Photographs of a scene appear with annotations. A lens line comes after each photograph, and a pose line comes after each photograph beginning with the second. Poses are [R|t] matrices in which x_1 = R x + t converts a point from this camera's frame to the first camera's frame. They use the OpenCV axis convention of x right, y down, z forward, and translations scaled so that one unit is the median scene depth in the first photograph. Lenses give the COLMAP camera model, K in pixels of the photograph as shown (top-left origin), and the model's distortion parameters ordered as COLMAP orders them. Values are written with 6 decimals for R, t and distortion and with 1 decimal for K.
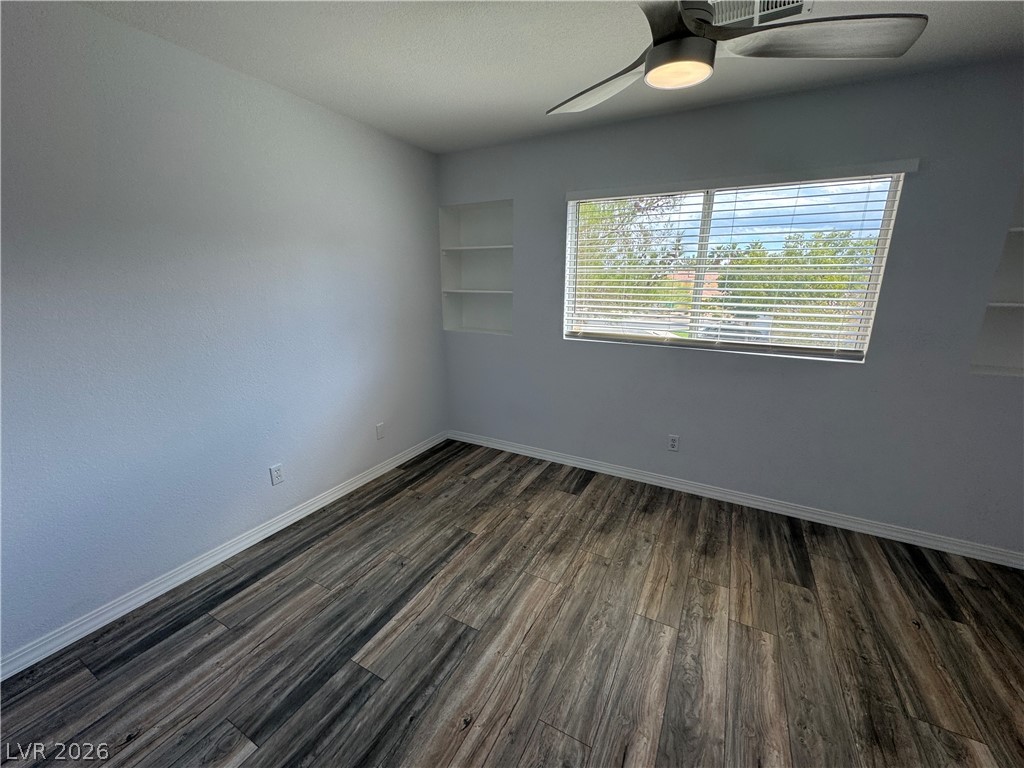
lens RADIAL K [[408.9, 0, 509.2], [0, 408.9, 382.3], [0, 0, 1]] dist [-0.000829, 0.000152]
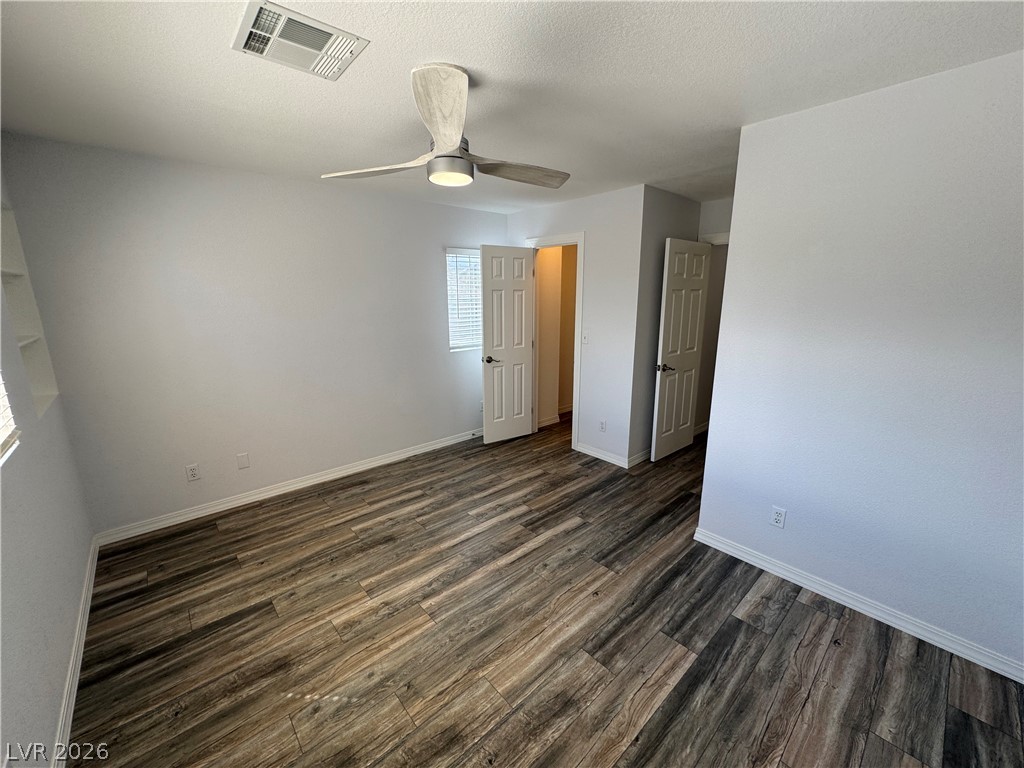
lens RADIAL K [[408.9, 0, 509.6], [0, 408.9, 387.0], [0, 0, 1]] dist [-0.000829, 0.000152]
pose [[-0.941293, -0.078257, 0.328394, -0.190825], [0.080755, 0.892323, 0.444114, -0.483355], [-0.327789, 0.444561, -0.833619, 1.625252]]
